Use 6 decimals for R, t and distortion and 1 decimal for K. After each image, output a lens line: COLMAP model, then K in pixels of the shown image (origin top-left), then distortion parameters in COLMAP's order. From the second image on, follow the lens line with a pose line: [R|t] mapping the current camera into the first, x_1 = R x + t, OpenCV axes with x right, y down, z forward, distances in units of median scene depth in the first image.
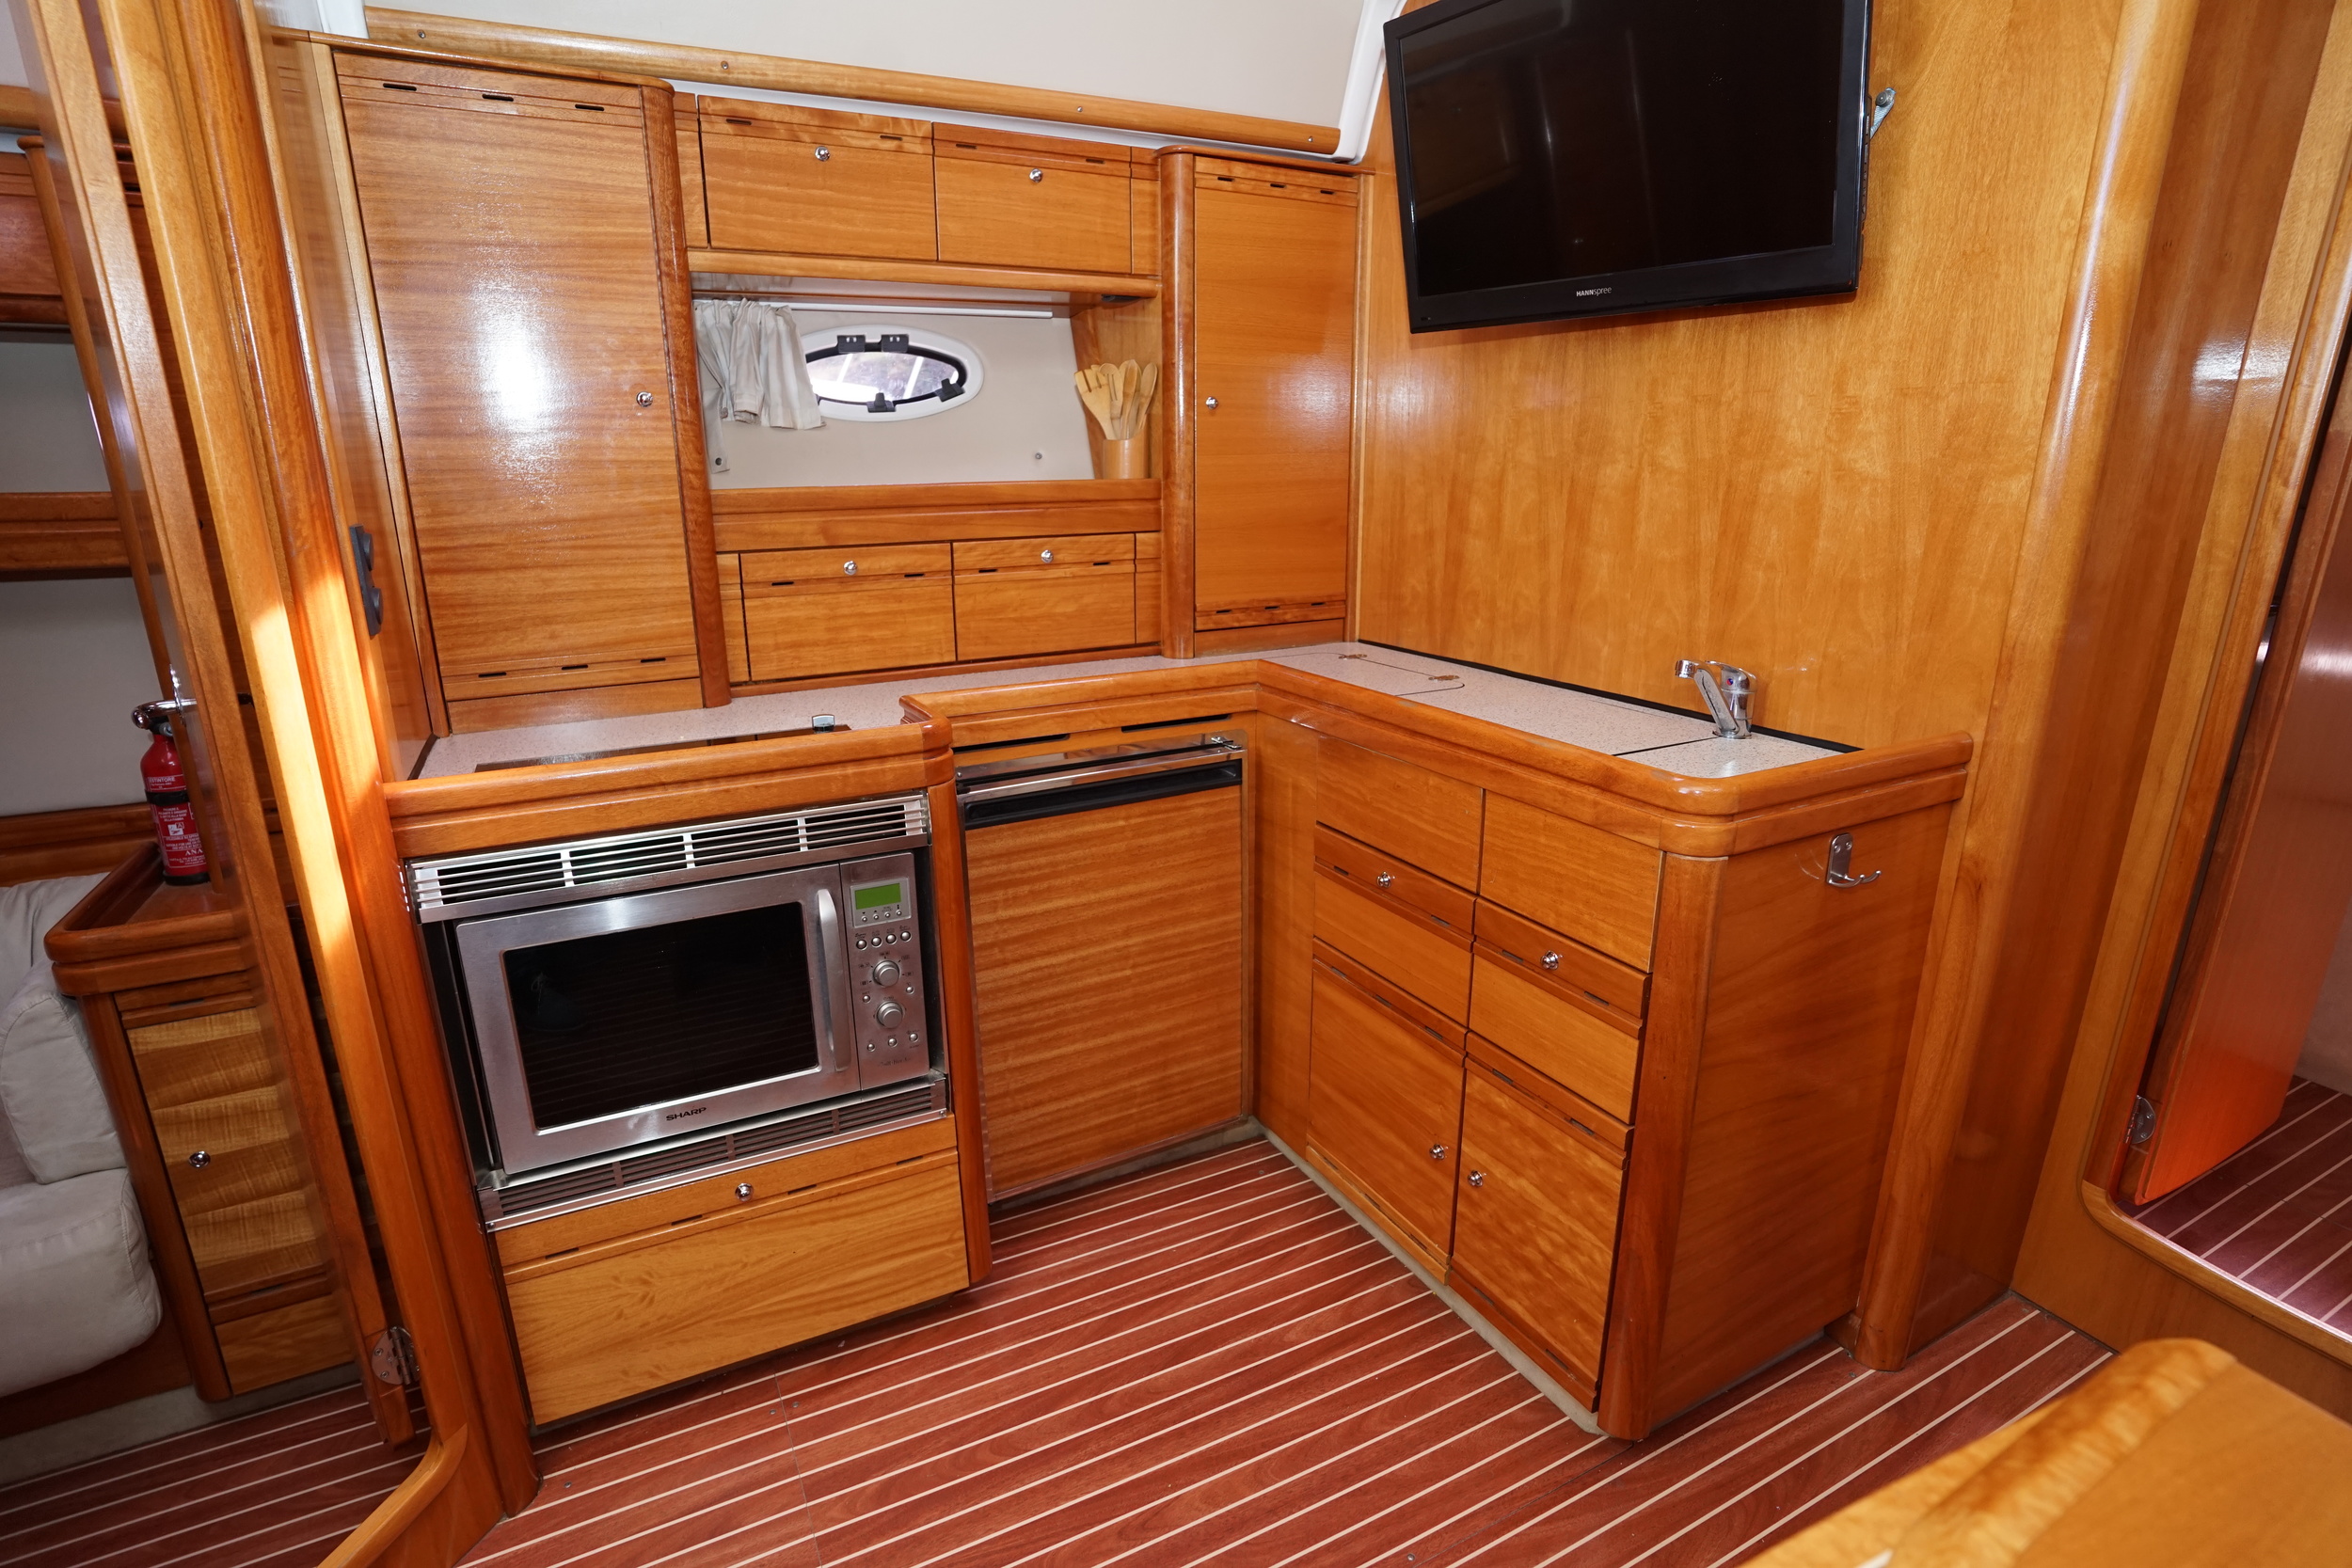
lens RADIAL K [[1158.8, 0, 1176.0], [0, 1158.8, 784.0], [0, 0, 1]] dist [-0.081347, 0.039773]
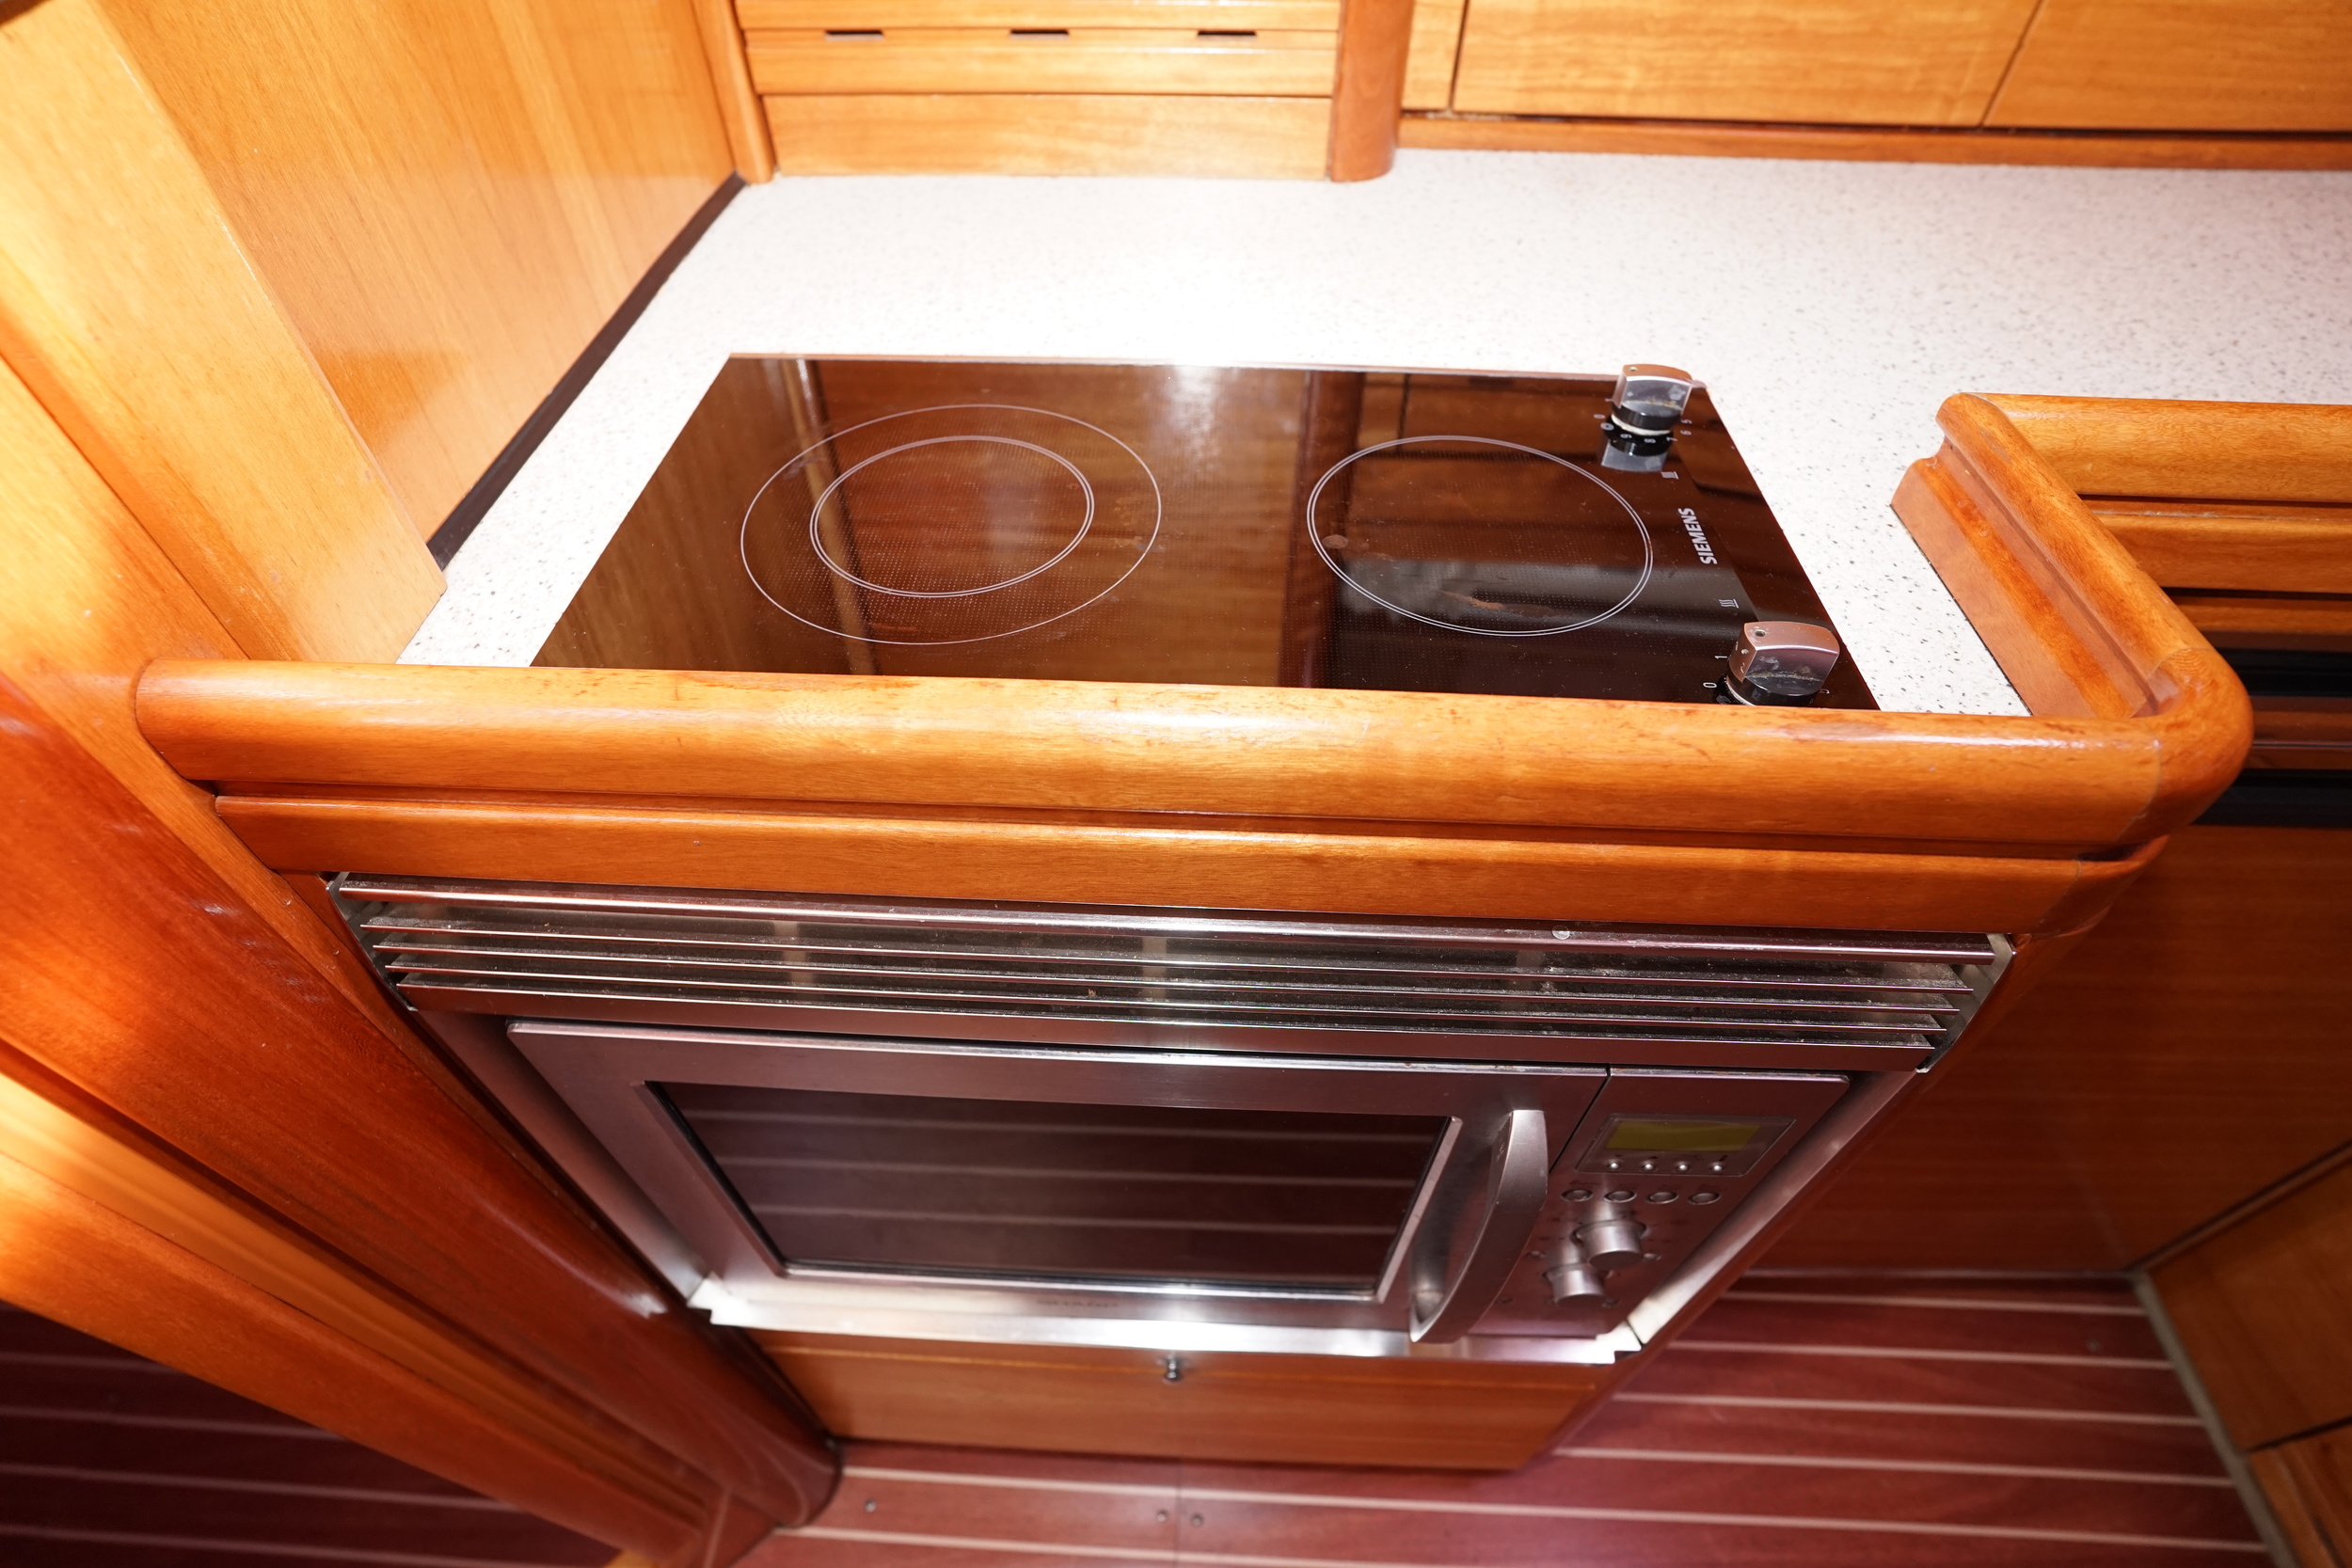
lens RADIAL K [[1158.8, 0, 1176.0], [0, 1158.8, 784.0], [0, 0, 1]] dist [-0.081347, 0.039773]
pose [[0.865492, 0.383314, -0.322481, -0.266275], [-0.144739, 0.807680, 0.571580, -0.124750], [0.479556, -0.448023, 0.754521, 0.621118]]
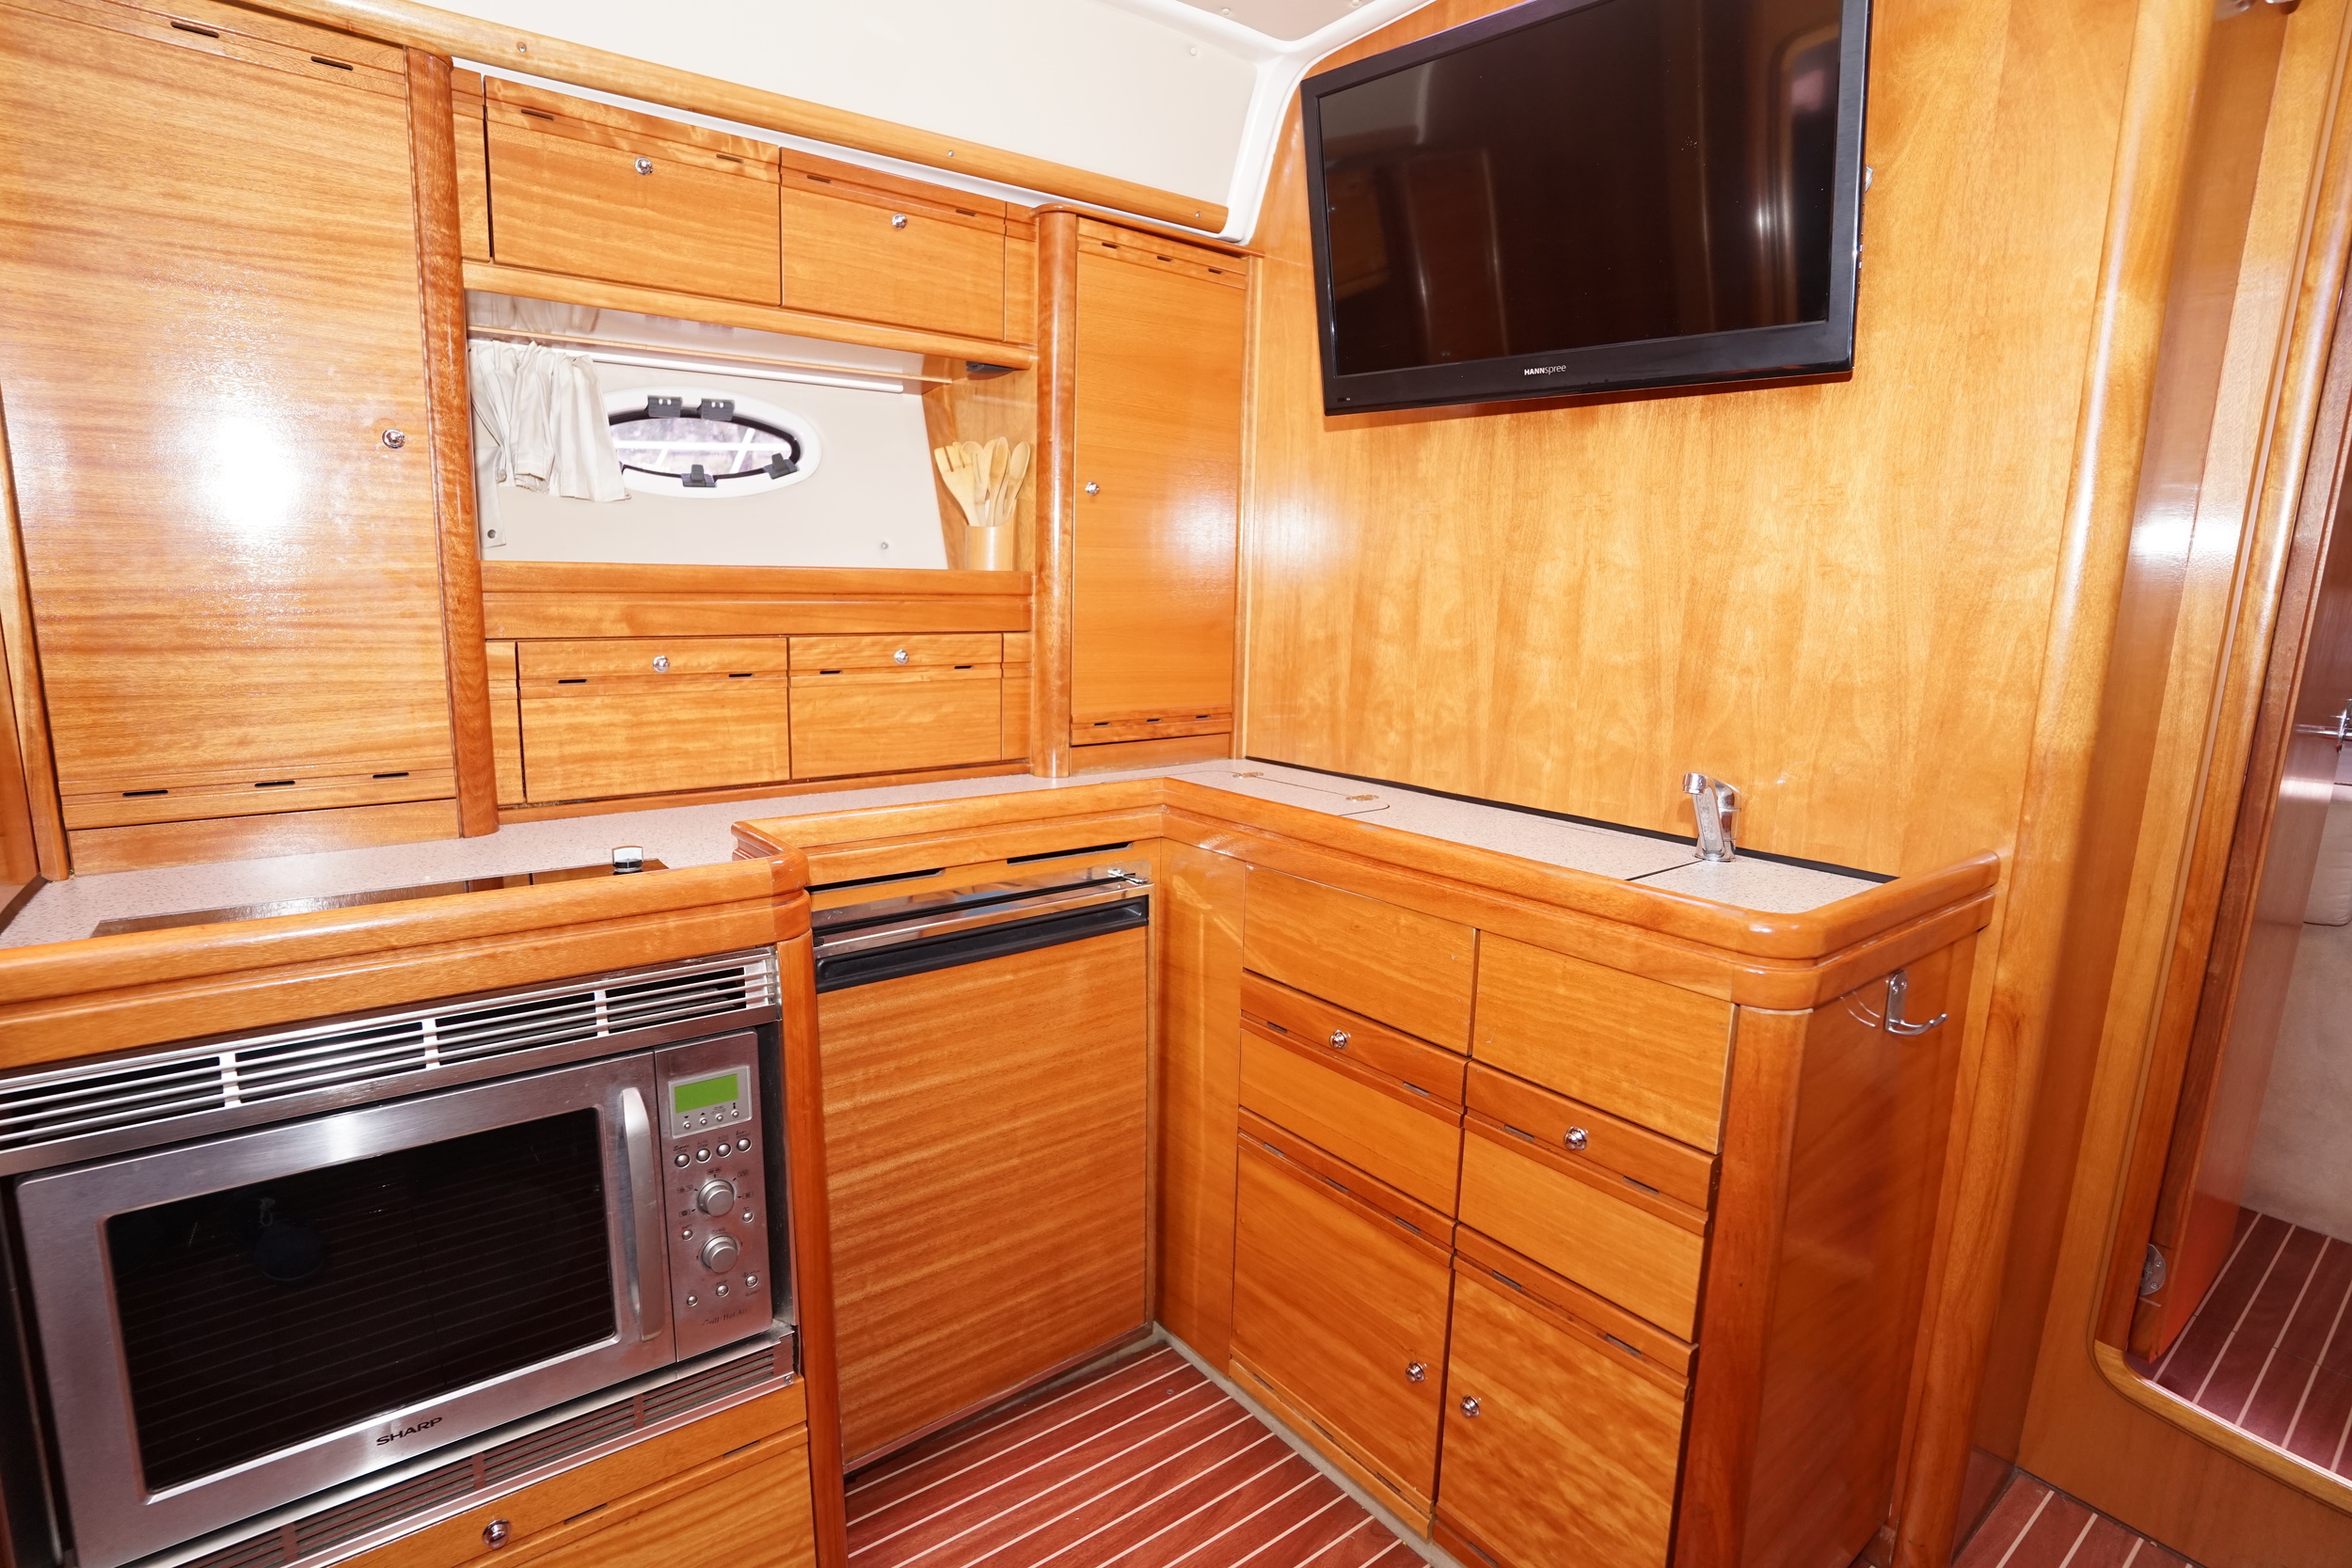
lens RADIAL K [[1158.8, 0, 1176.0], [0, 1158.8, 784.0], [0, 0, 1]] dist [-0.081347, 0.039773]
pose [[0.984552, -0.001208, 0.175088, -0.077776], [0.019846, 0.994302, -0.104739, -0.014552], [-0.173964, 0.106596, 0.978966, 0.183888]]
